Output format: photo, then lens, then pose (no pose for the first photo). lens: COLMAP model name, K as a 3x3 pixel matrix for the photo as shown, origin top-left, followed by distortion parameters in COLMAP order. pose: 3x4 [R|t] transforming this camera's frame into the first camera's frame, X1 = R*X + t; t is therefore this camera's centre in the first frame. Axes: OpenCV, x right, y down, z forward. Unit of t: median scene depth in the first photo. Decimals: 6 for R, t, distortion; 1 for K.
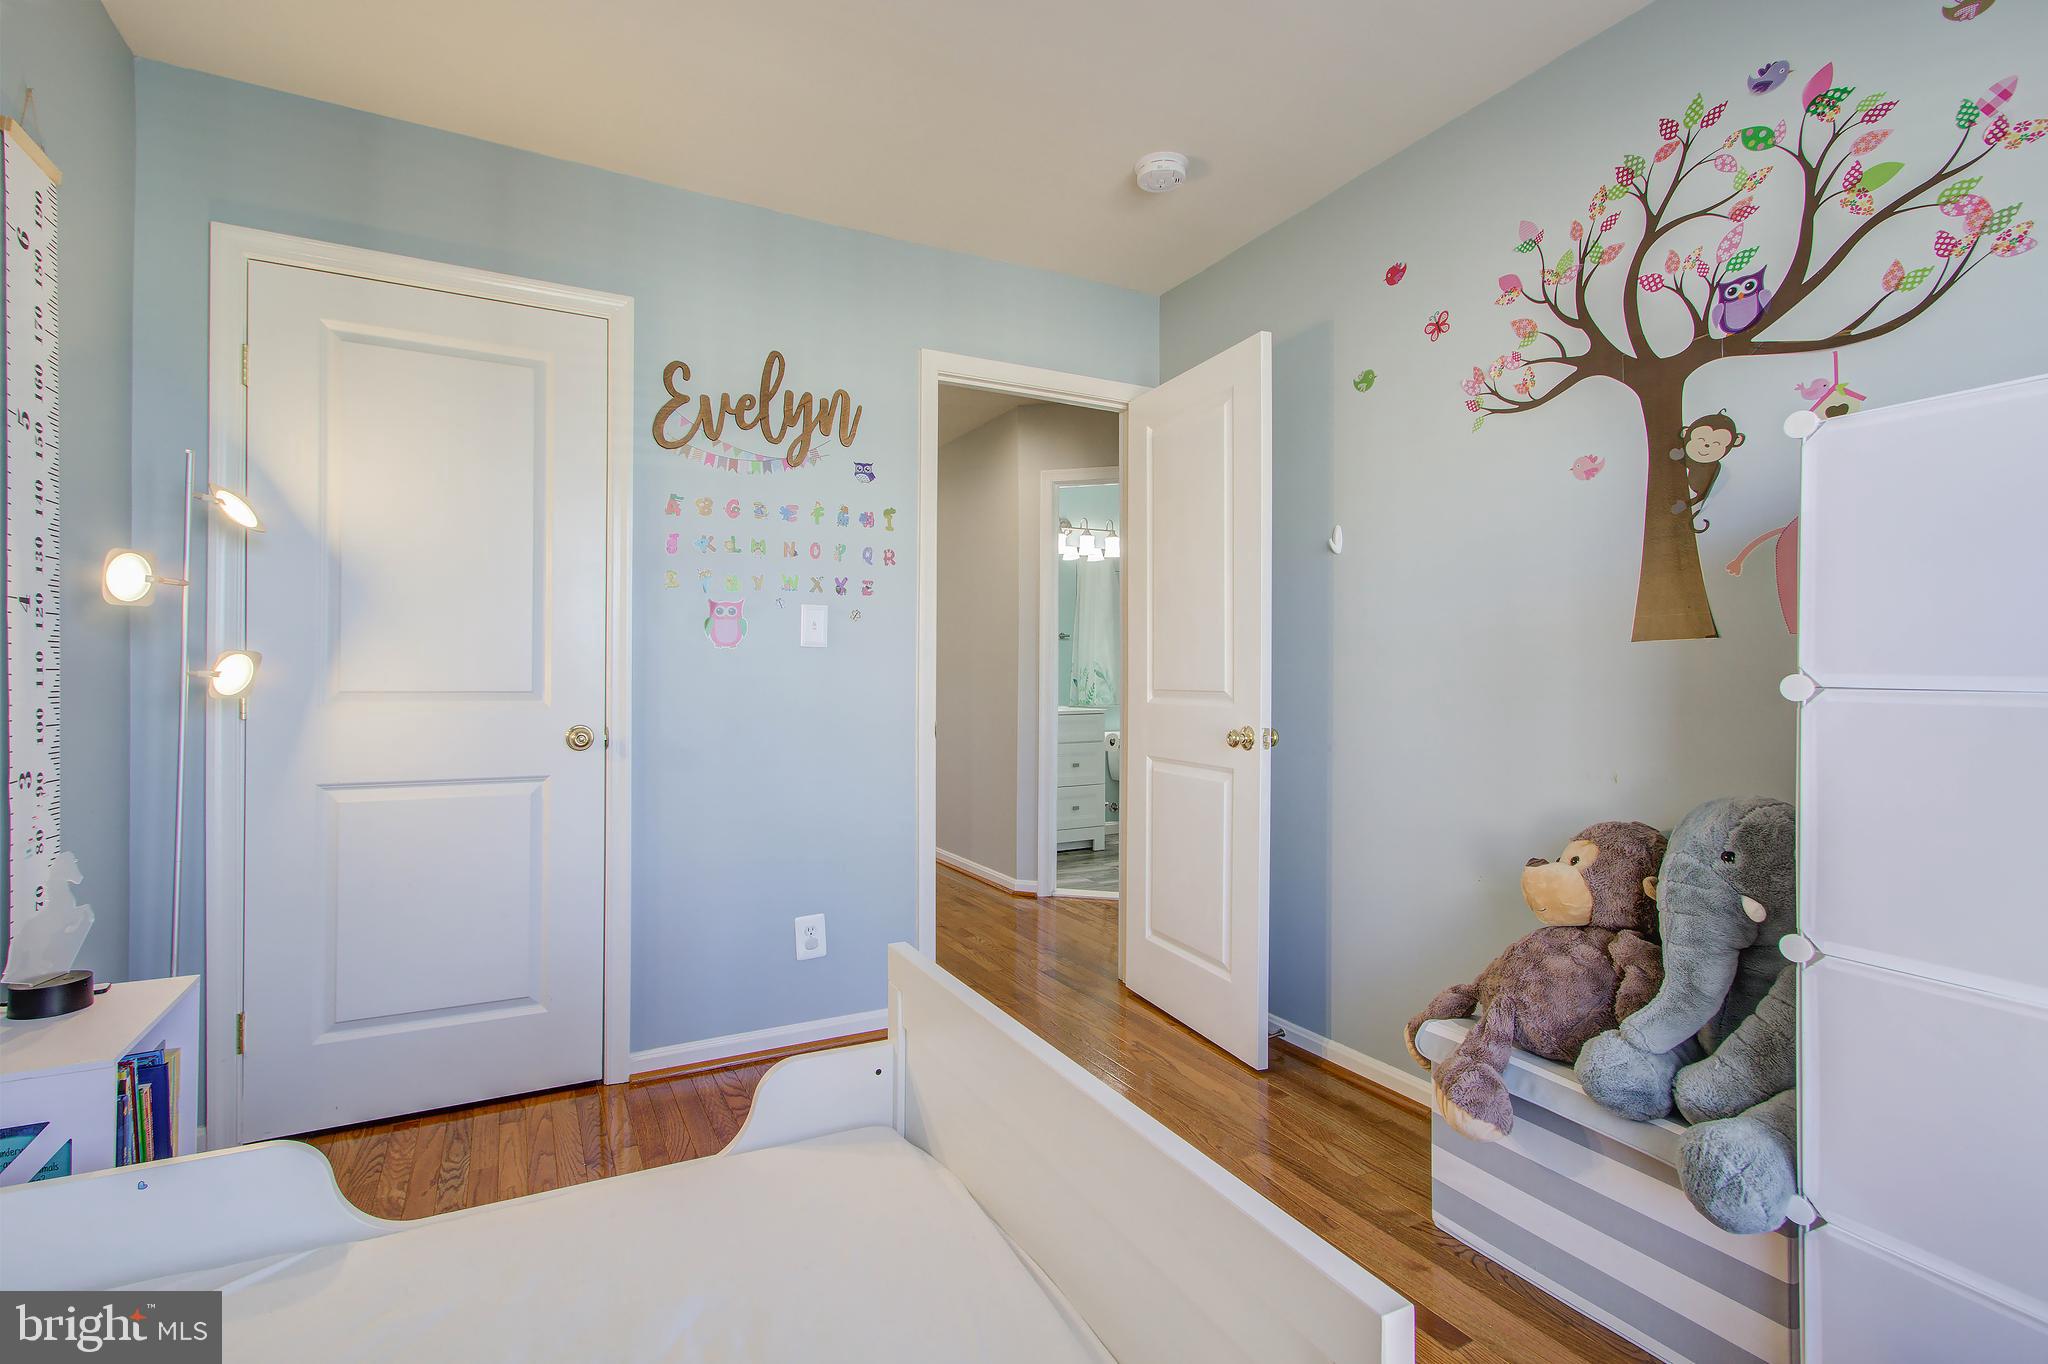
lens RADIAL K [[942.0, 0, 977.6], [0, 942.0, 677.4], [0, 0, 1]] dist [-0.001199, 0.004195]
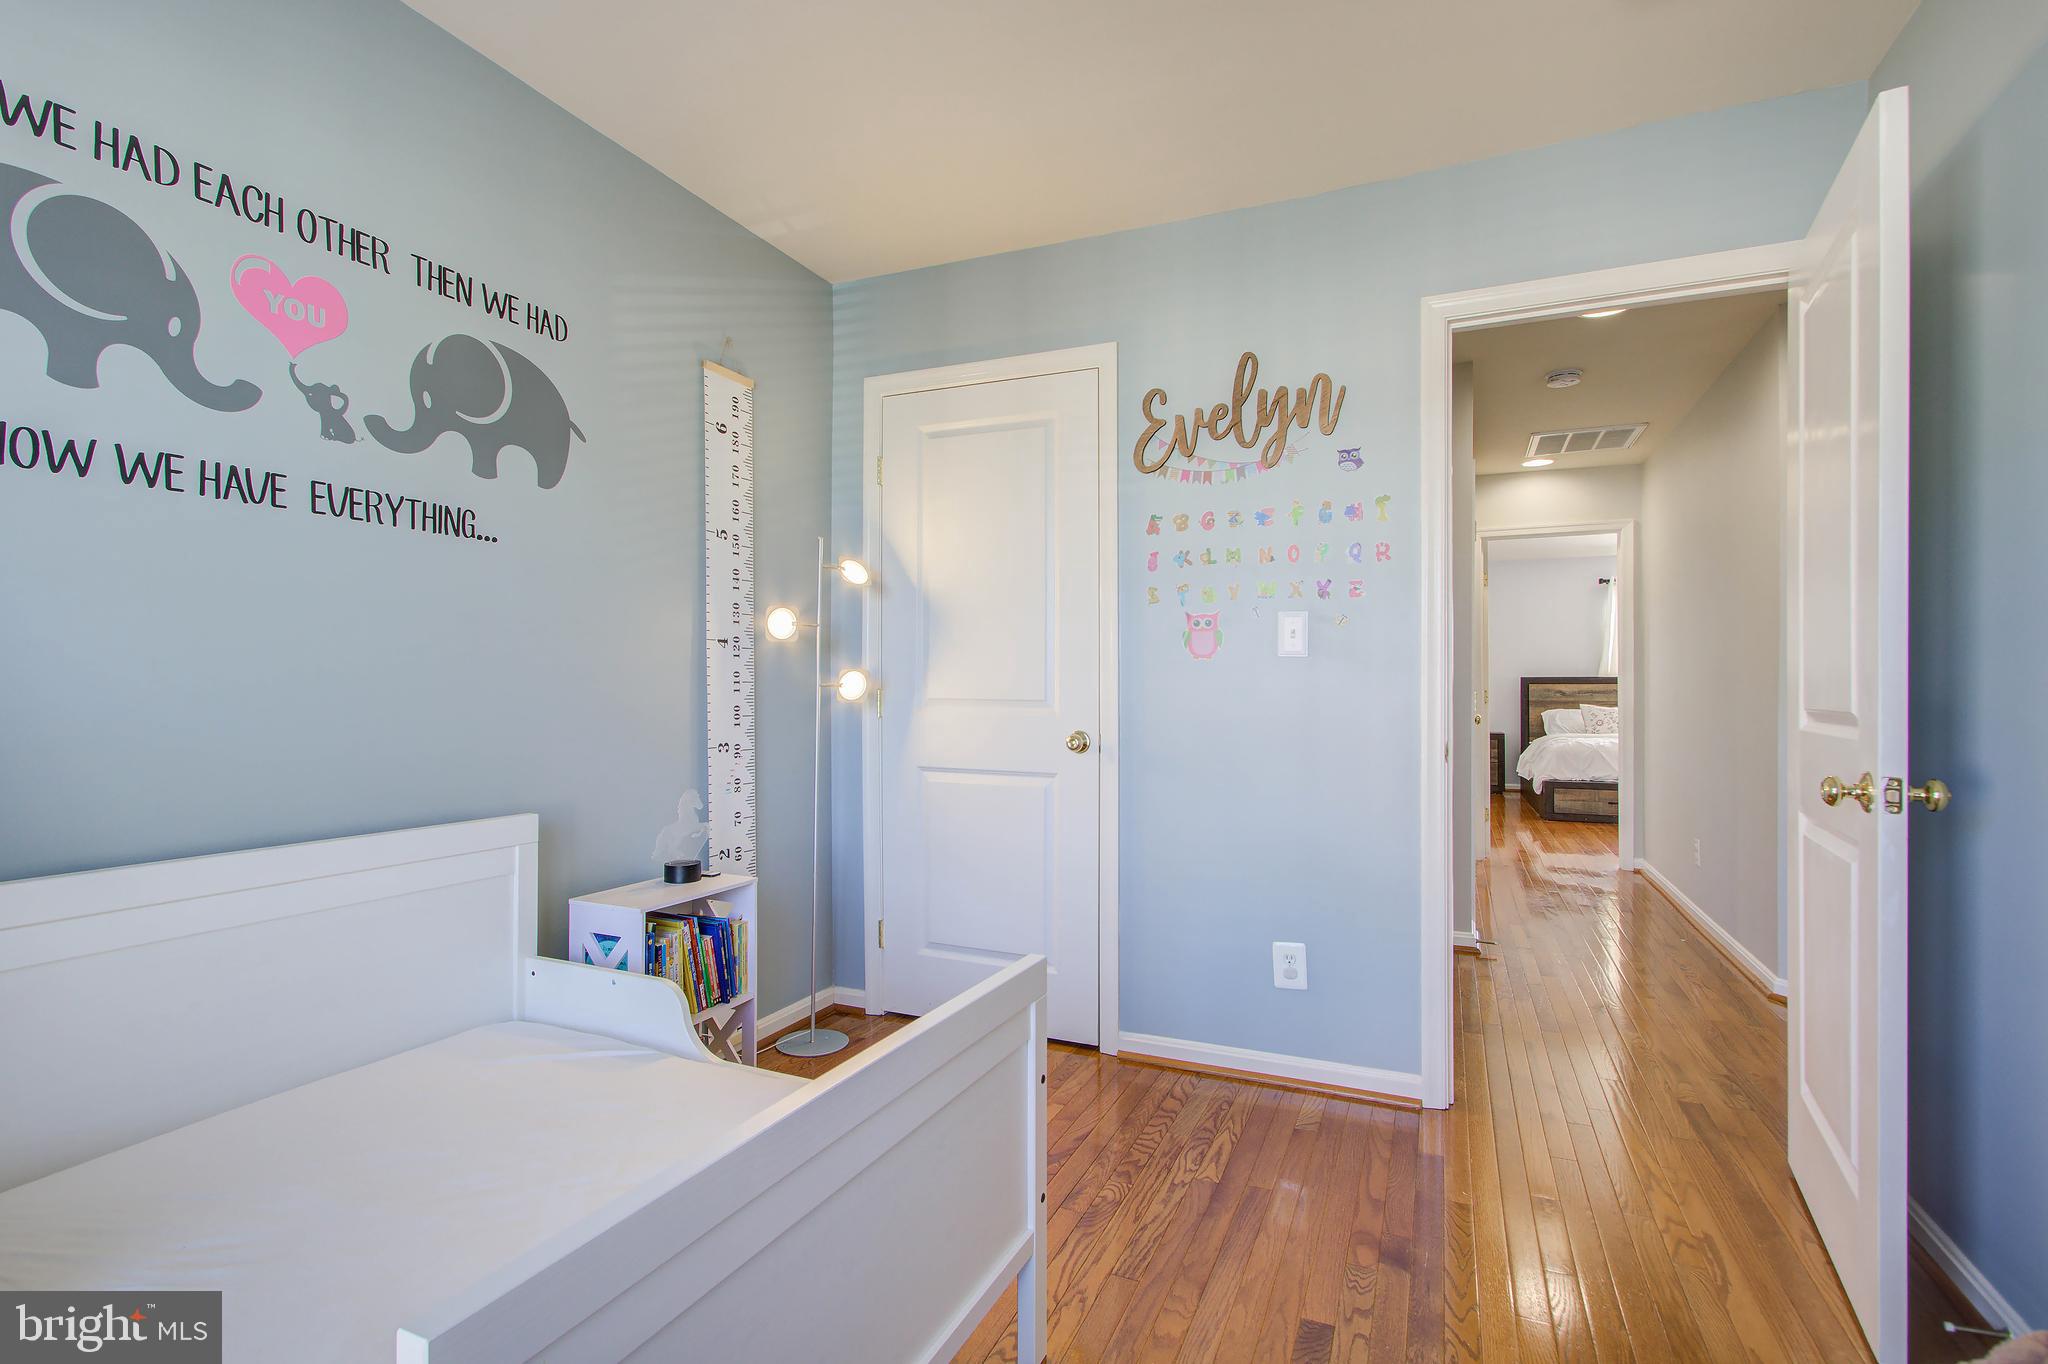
lens RADIAL K [[942.0, 0, 1027.5], [0, 942.0, 691.5], [0, 0, 1]] dist [-0.001199, 0.004195]
pose [[0.641725, 0.005201, -0.766917, 0.388002], [-0.004033, 0.999986, 0.003408, 0.000206], [0.766924, 0.000906, 0.641737, 0.205774]]
